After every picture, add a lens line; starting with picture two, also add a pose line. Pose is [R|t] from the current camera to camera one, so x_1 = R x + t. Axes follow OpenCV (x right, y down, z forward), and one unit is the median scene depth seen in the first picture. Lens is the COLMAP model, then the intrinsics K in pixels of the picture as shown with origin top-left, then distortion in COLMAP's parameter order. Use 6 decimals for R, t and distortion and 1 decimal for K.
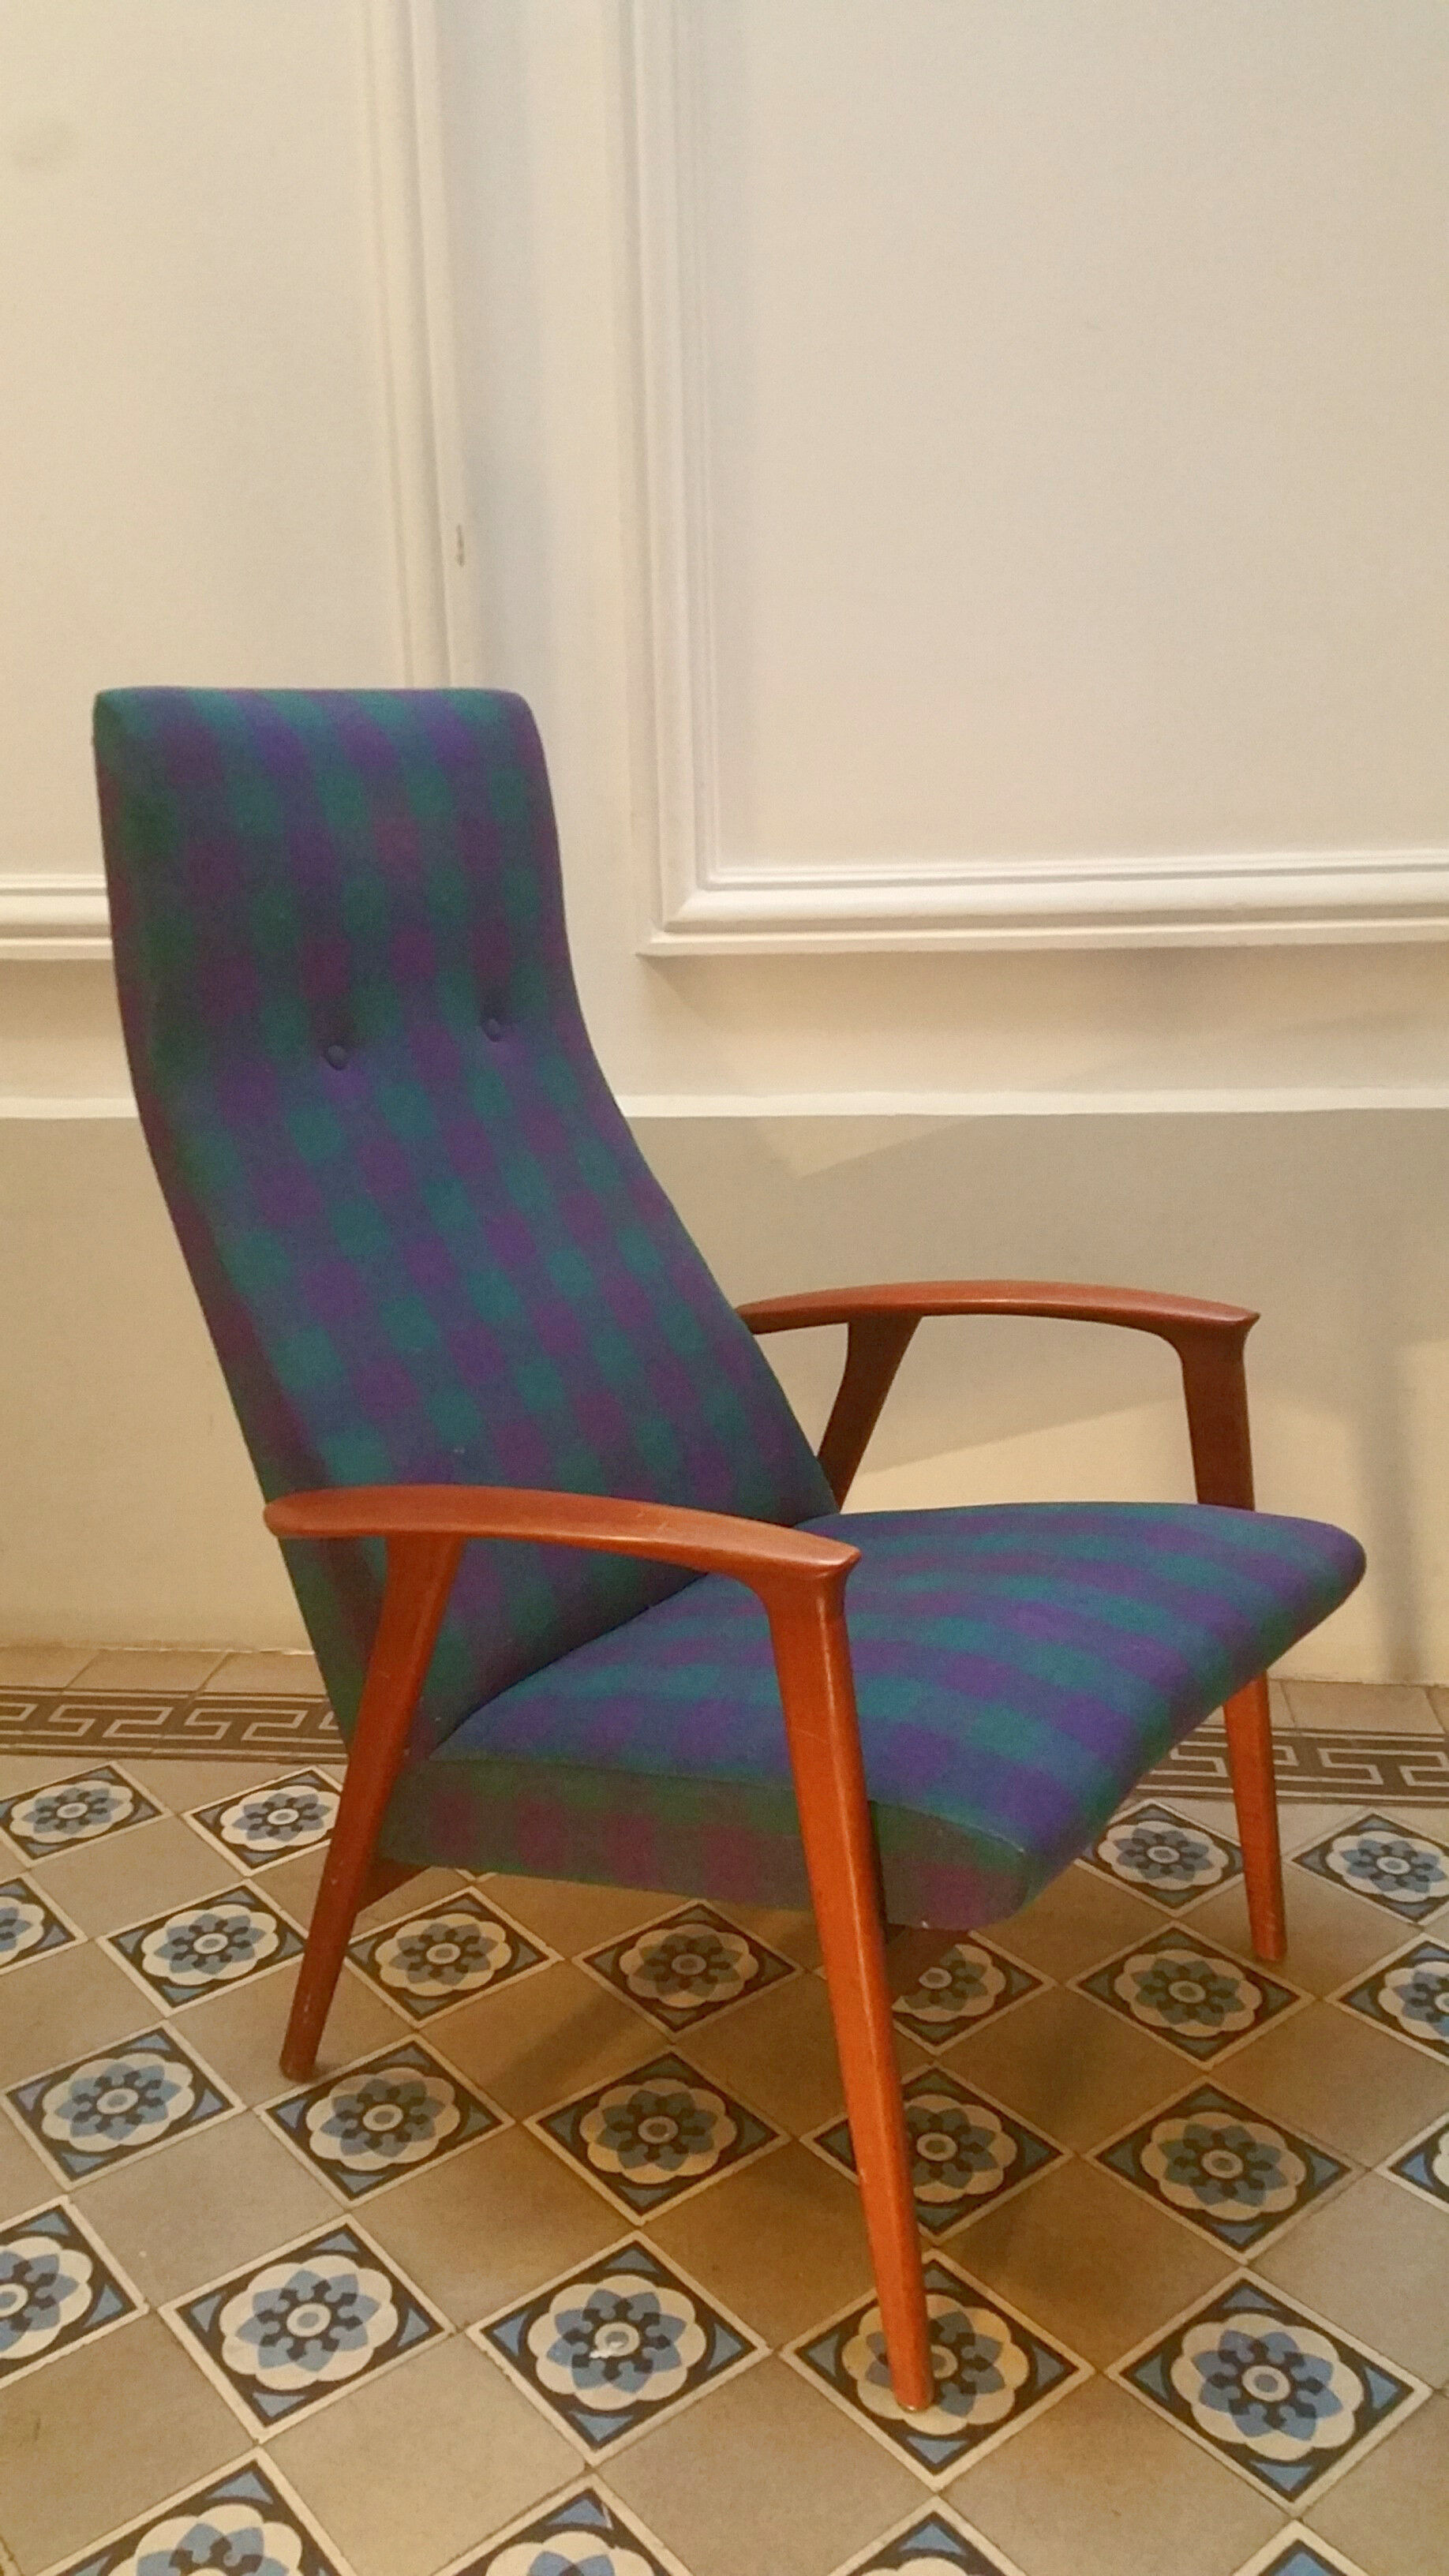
lens RADIAL K [[2075.8, 0, 708.3], [0, 2075.8, 1254.7], [0, 0, 1]] dist [0.078960, -0.149262]
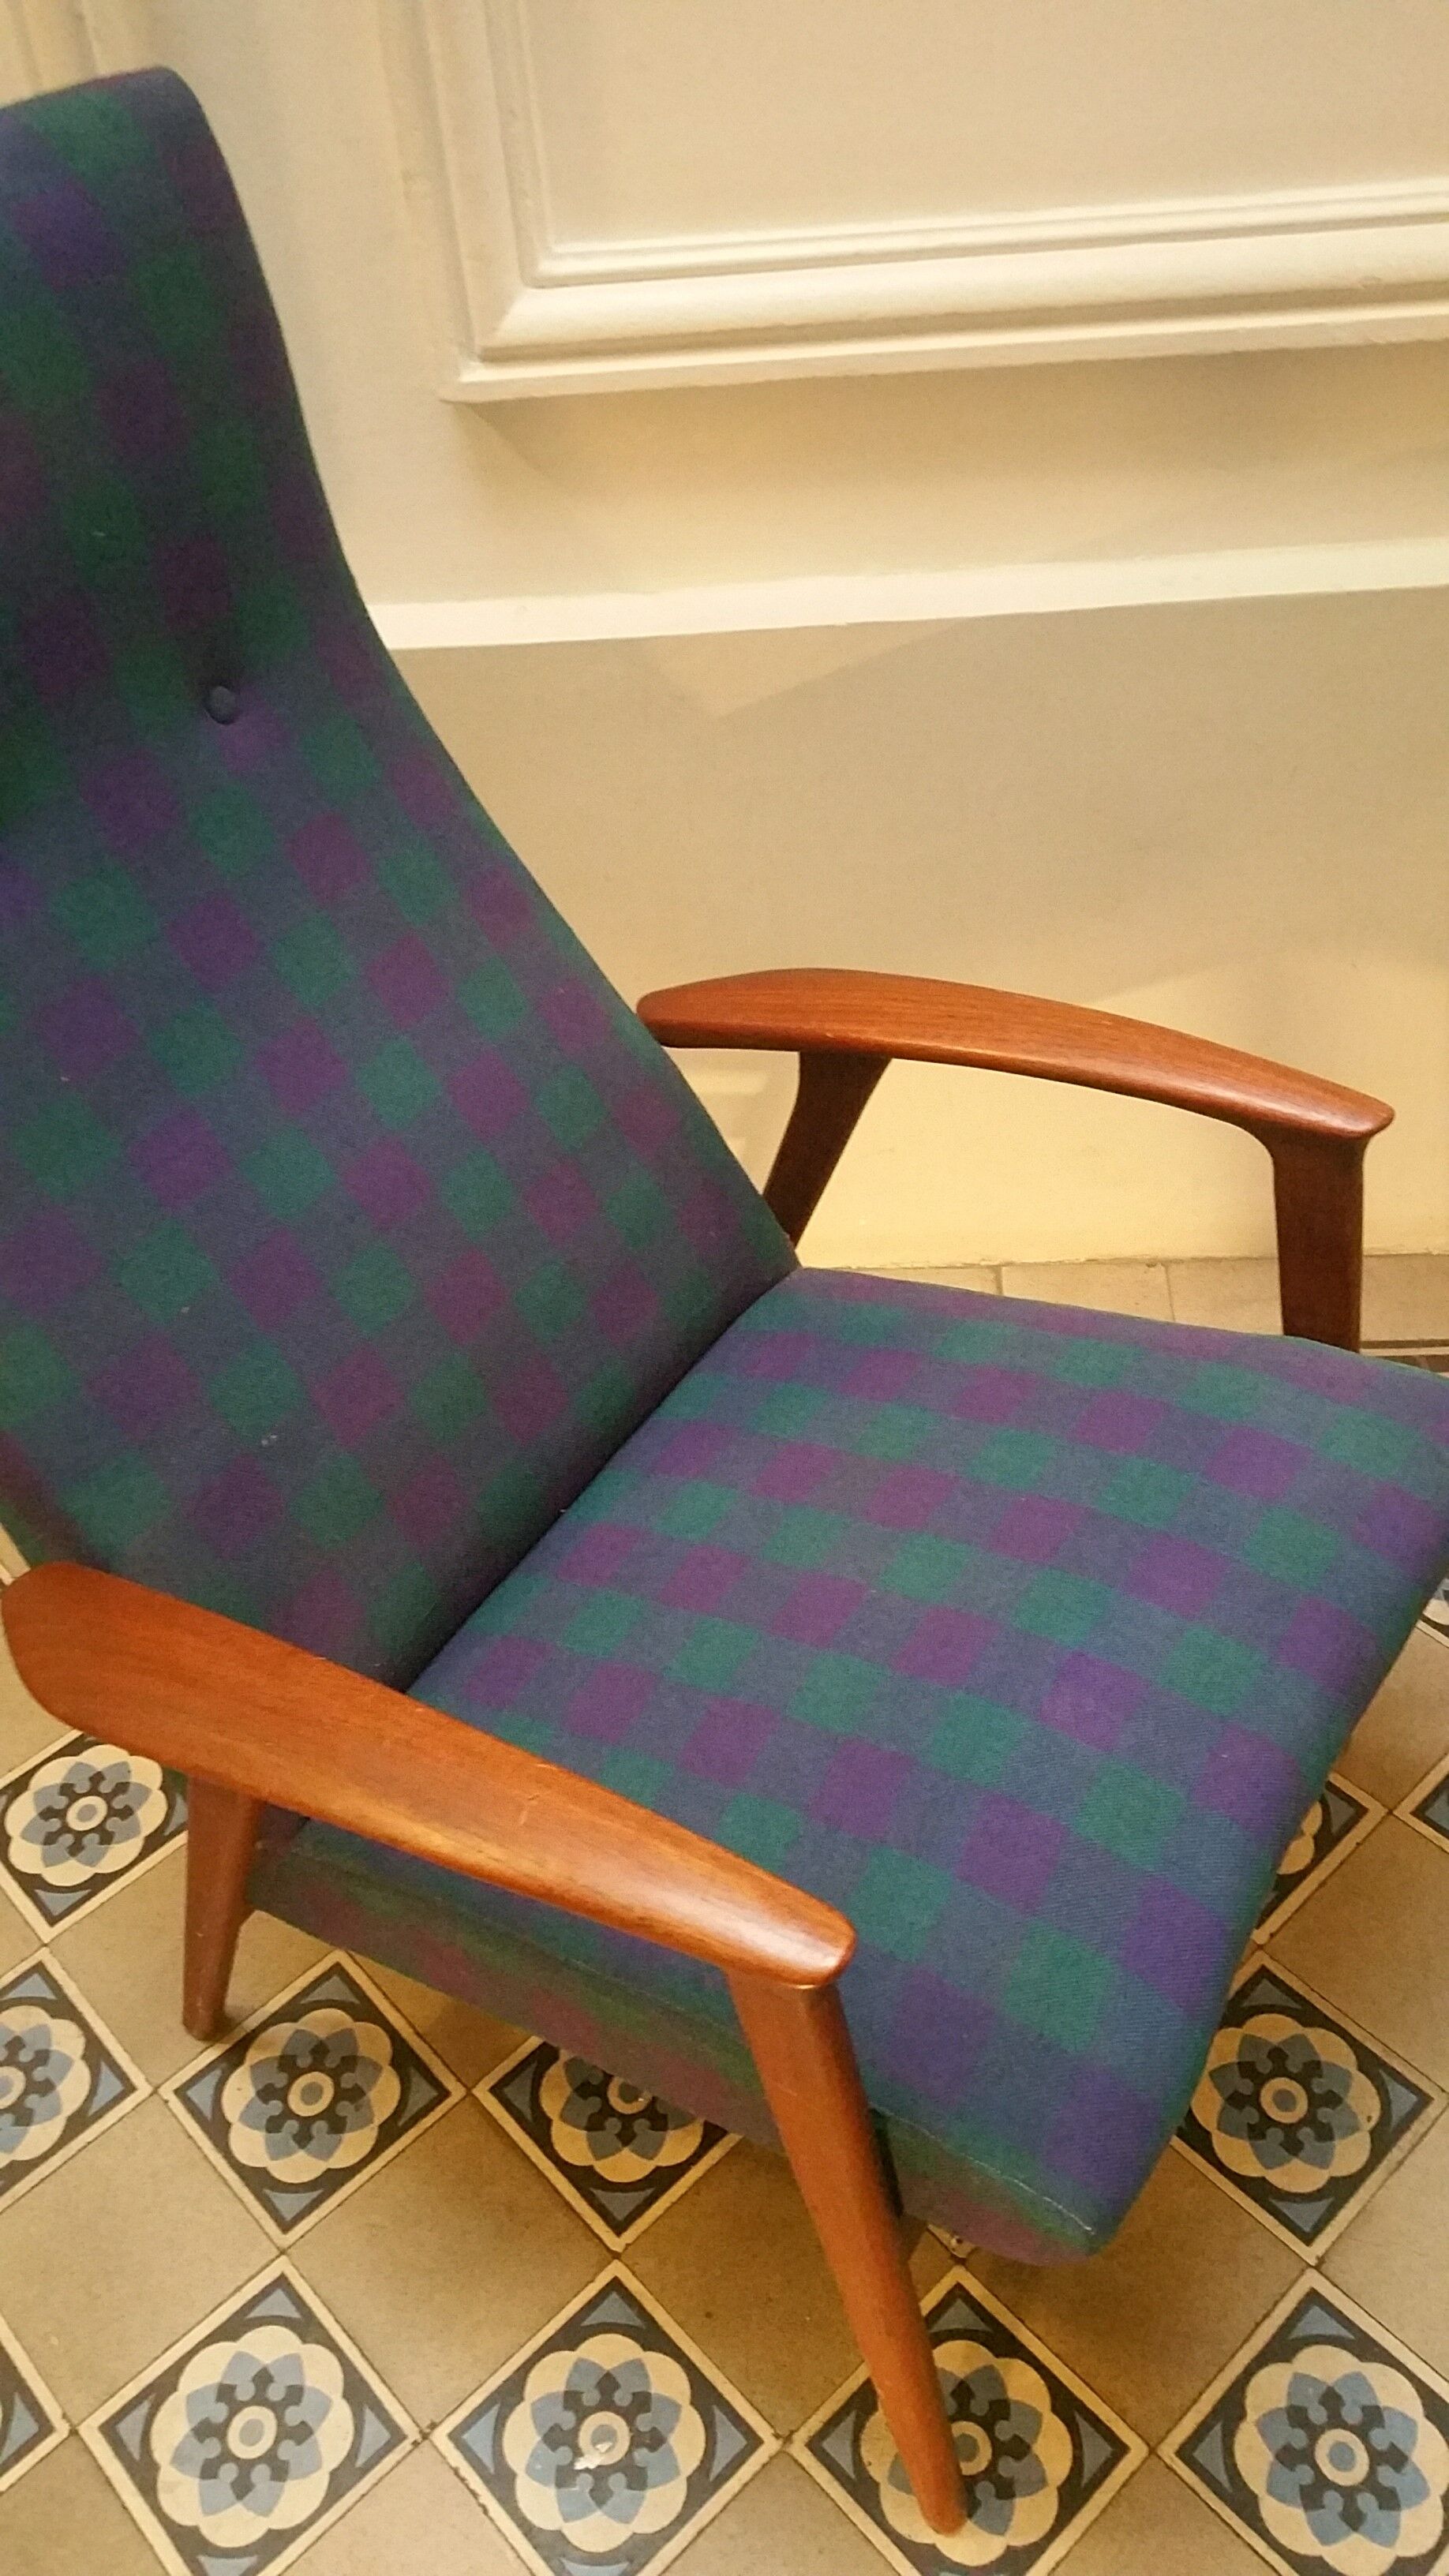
lens RADIAL K [[2075.8, 0, 711.6], [0, 2075.8, 1277.6], [0, 0, 1]] dist [0.078960, -0.149262]
pose [[0.996591, -0.082276, 0.006079, 0.030334], [0.069876, 0.880970, 0.467985, -0.267283], [-0.043859, -0.465964, 0.883716, 0.376223]]
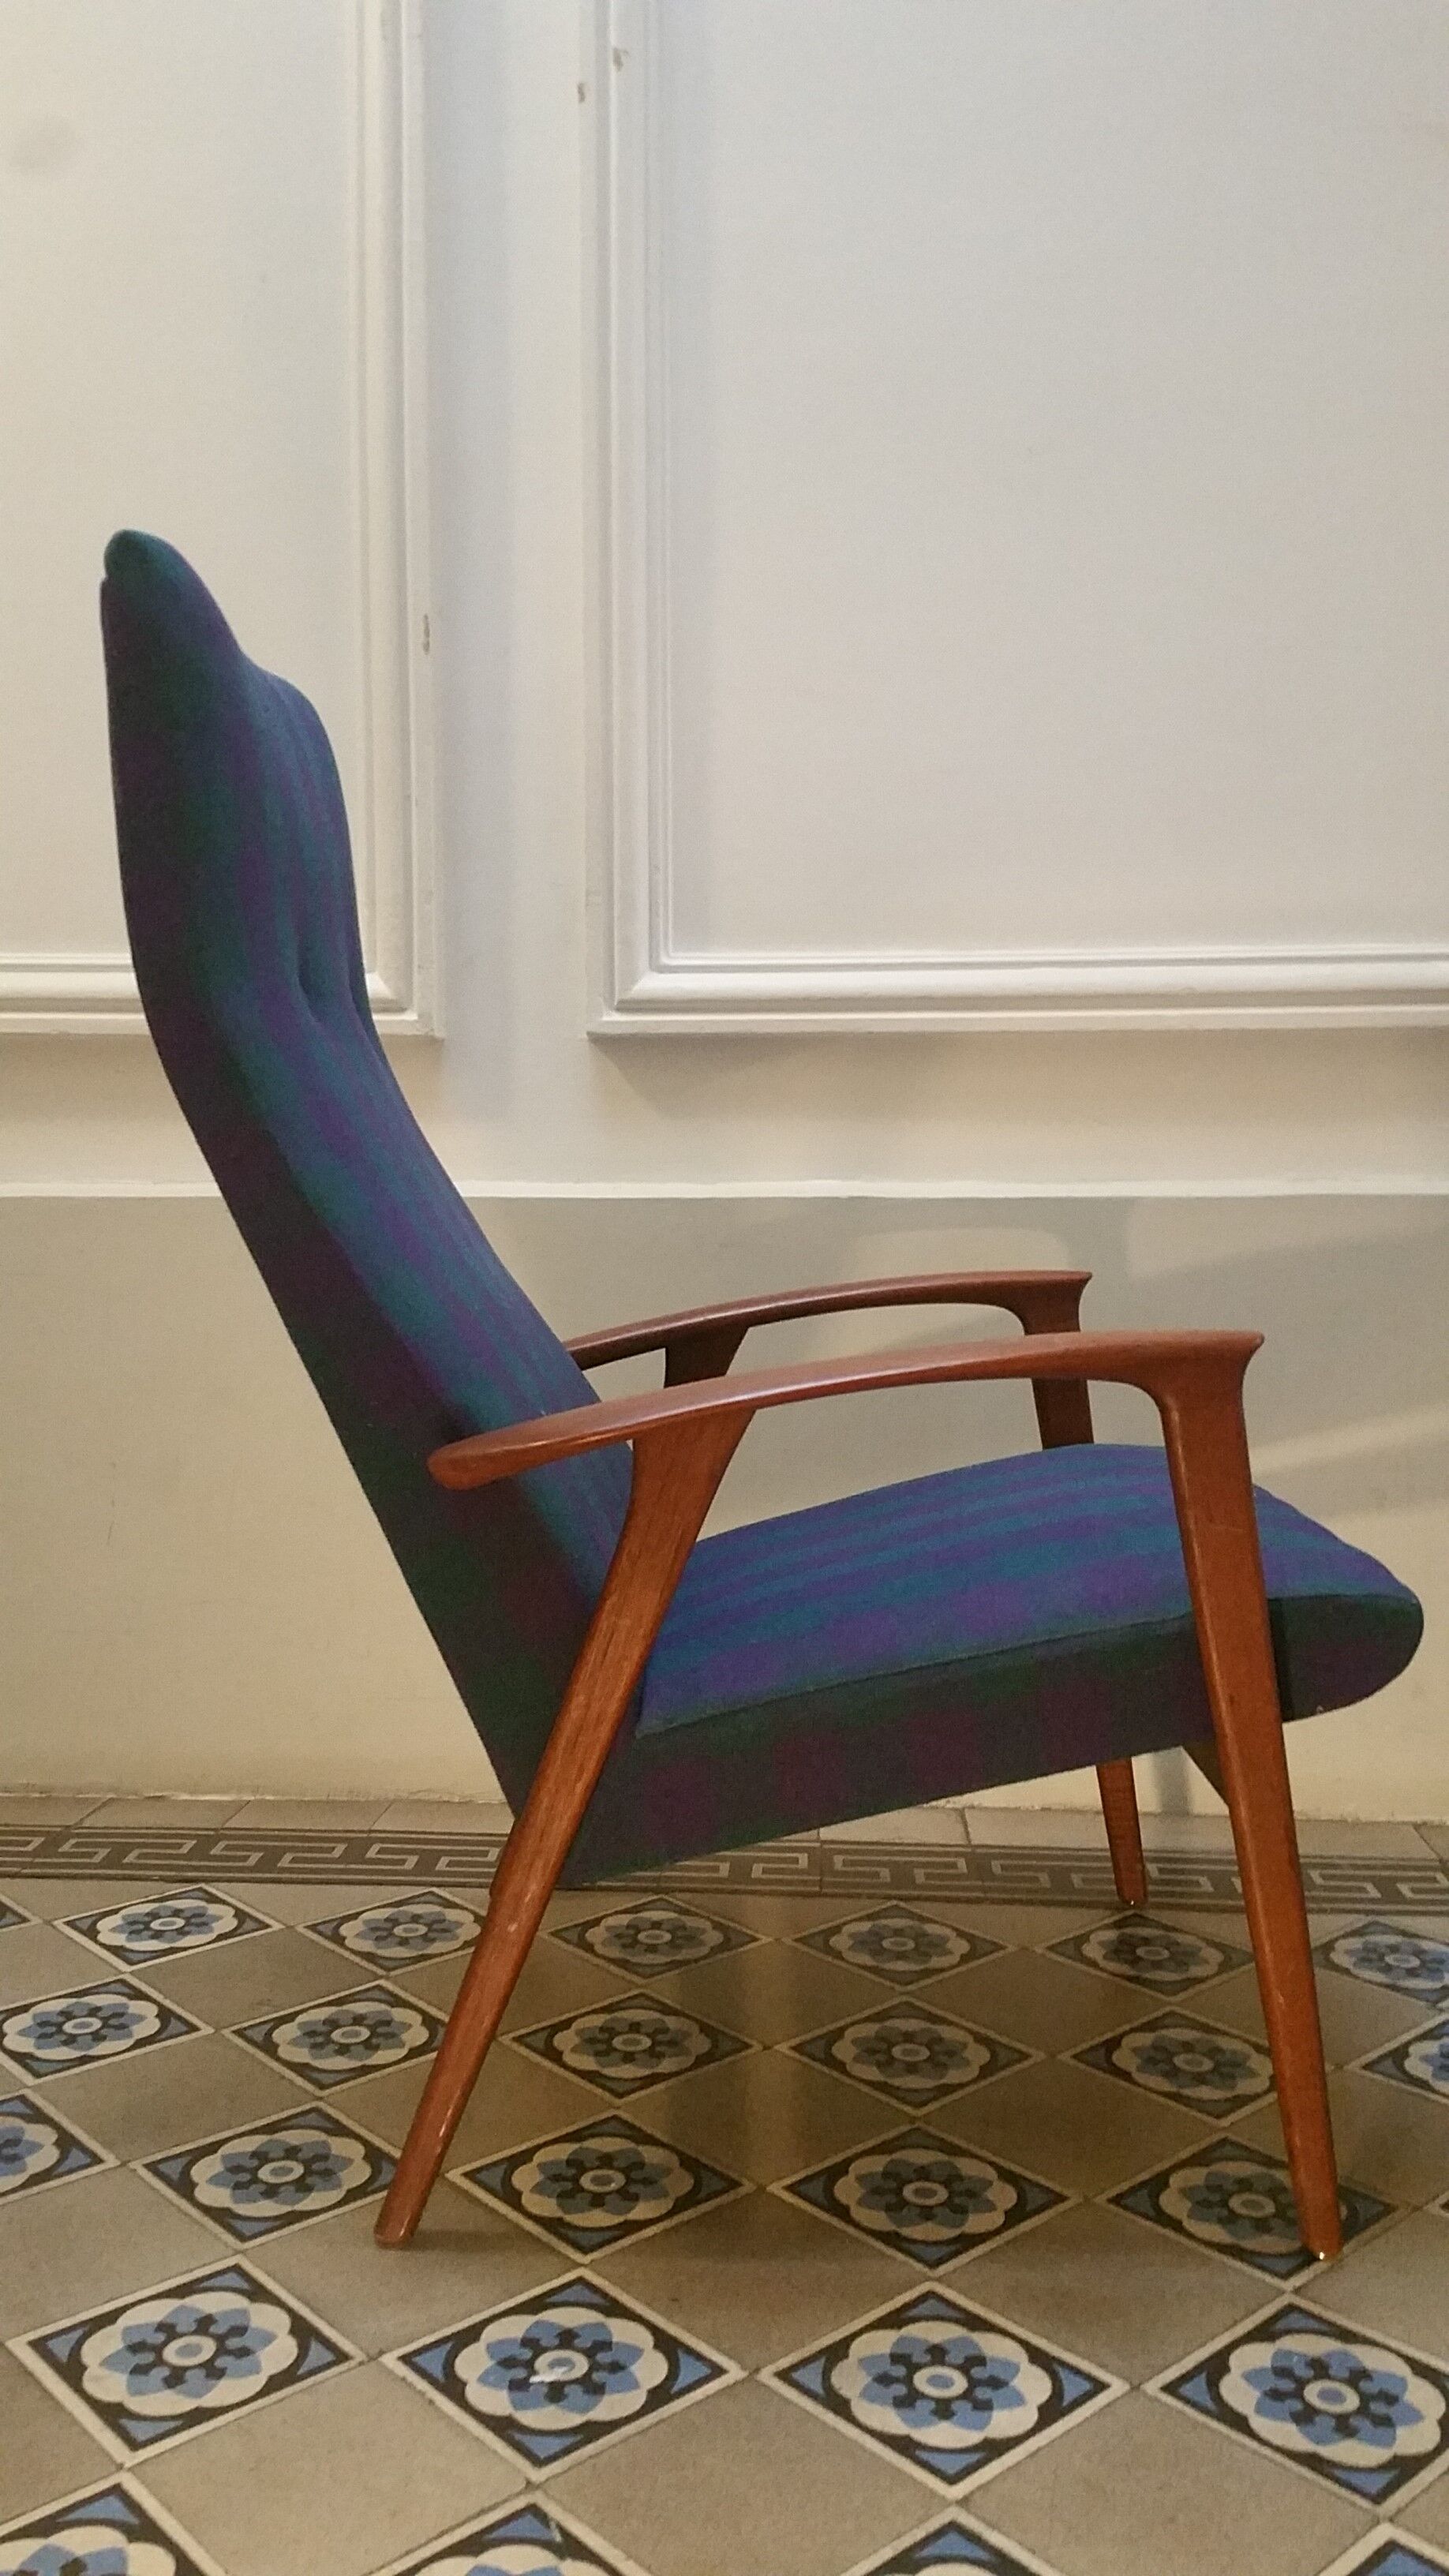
lens RADIAL K [[2075.8, 0, 715.2], [0, 2075.8, 1253.9], [0, 0, 1]] dist [0.078960, -0.149262]
pose [[0.998386, 0.021825, 0.052431, -0.030111], [-0.010143, 0.976893, -0.213490, 0.219787], [-0.055879, 0.212614, 0.975537, 0.072794]]
